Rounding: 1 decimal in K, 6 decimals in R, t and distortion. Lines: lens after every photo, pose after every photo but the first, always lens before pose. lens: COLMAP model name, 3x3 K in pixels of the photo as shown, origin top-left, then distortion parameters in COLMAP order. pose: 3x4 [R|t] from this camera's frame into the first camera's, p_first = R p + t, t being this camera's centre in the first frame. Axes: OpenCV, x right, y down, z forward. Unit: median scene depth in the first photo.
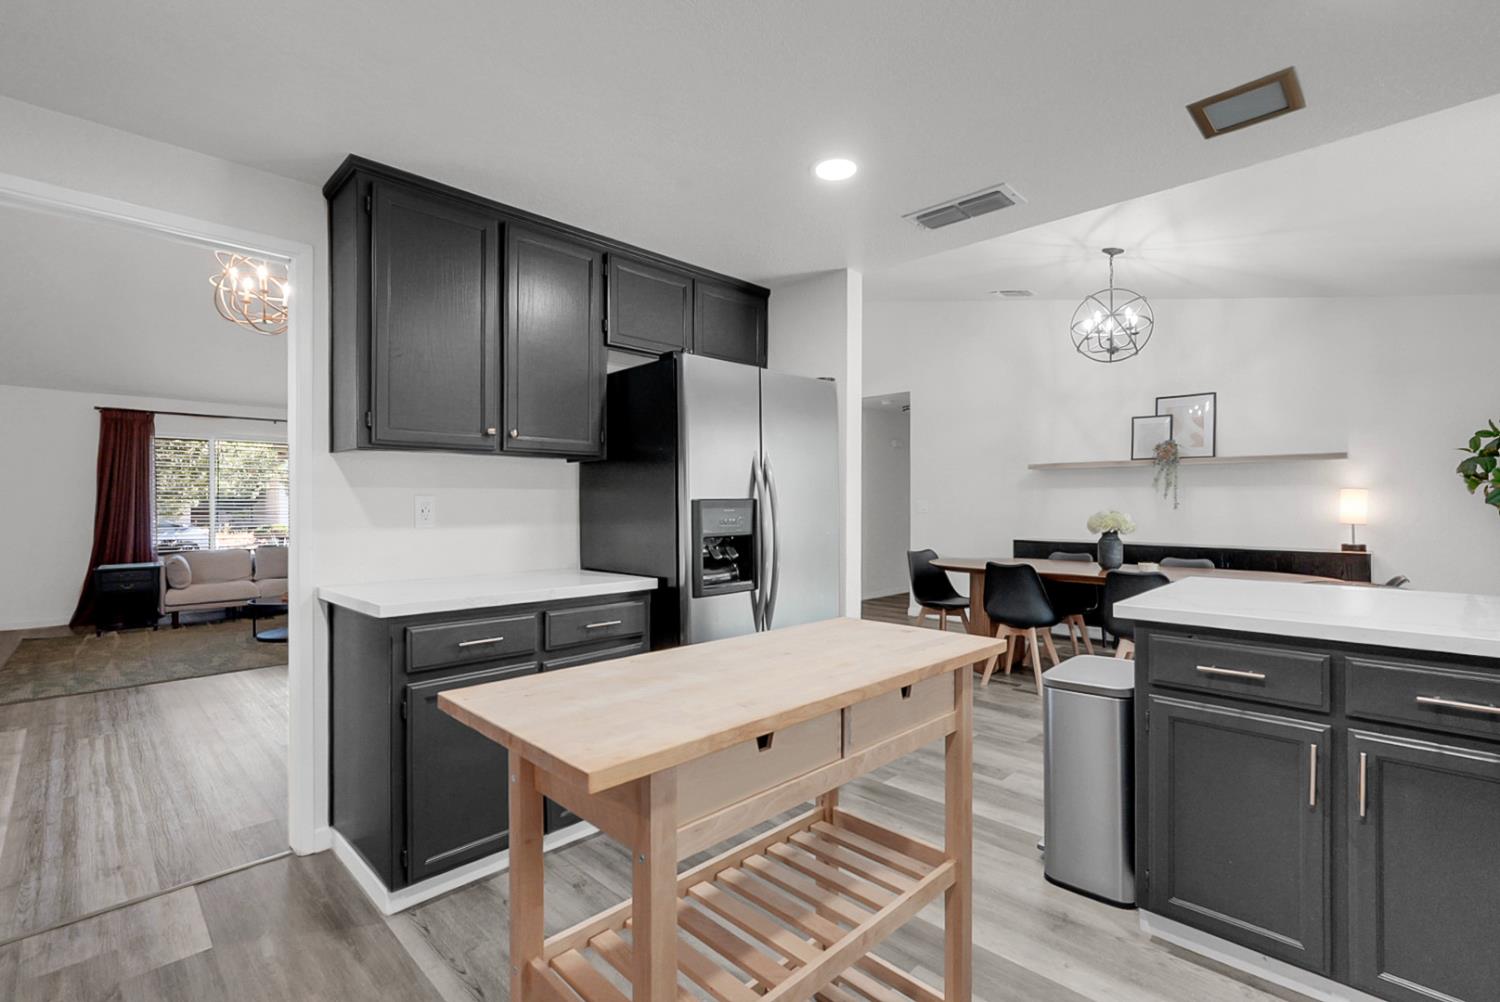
lens RADIAL K [[672.0, 0, 746.7], [0, 672.0, 496.0], [0, 0, 1]] dist [-0.005526, 0.000132]
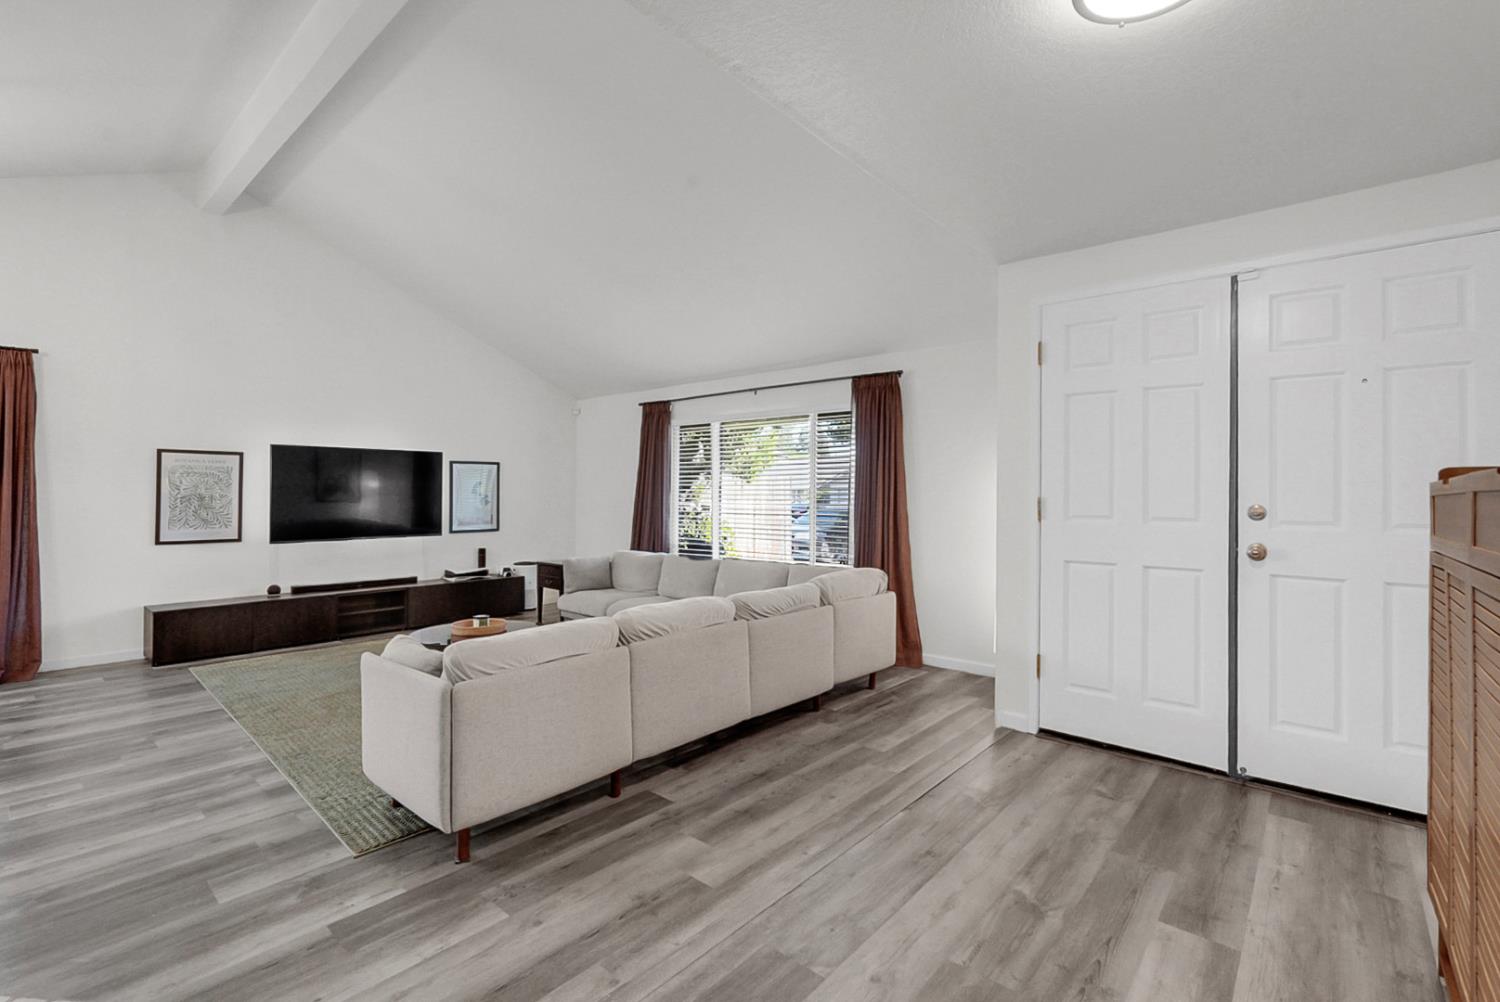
lens RADIAL K [[672.0, 0, 746.7], [0, 672.0, 496.0], [0, 0, 1]] dist [-0.005526, 0.000132]
pose [[0.063612, 0.000435, -0.997975, 0.061577], [0.002907, 0.999996, 0.000621, 0.008128], [0.997970, -0.002941, 0.063610, 1.097305]]
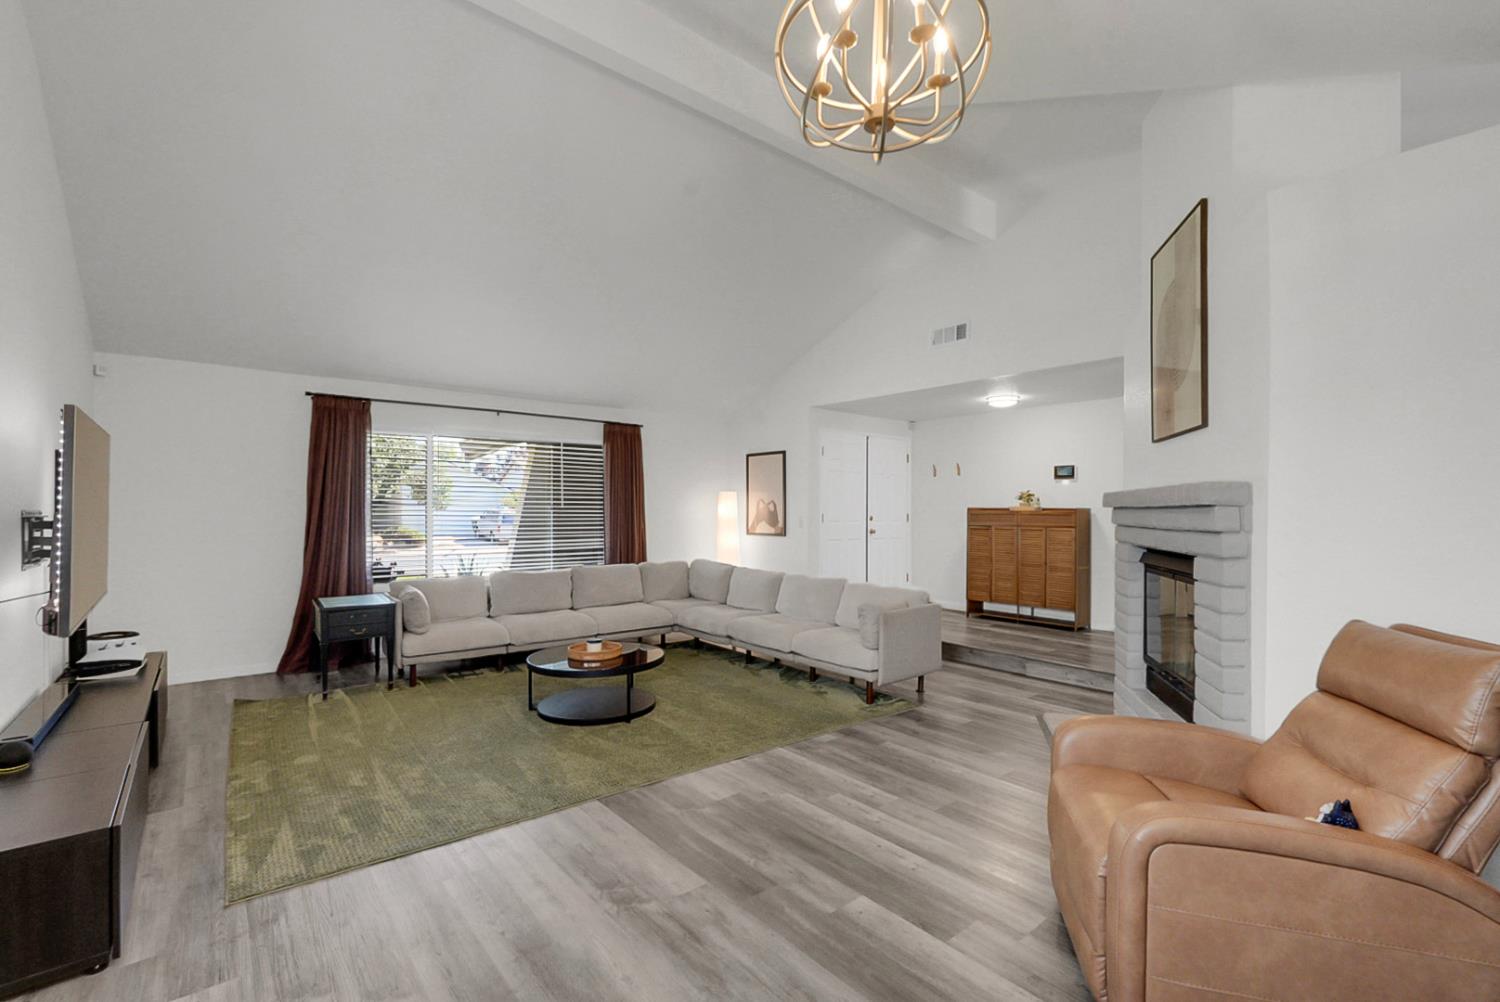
lens RADIAL K [[672.0, 0, 746.7], [0, 672.0, 496.0], [0, 0, 1]] dist [-0.005526, 0.000132]
pose [[0.994336, 0.007608, -0.106012, -0.377553], [-0.007785, 0.999969, -0.001256, -0.014866], [0.105999, 0.002074, 0.994364, 0.274613]]
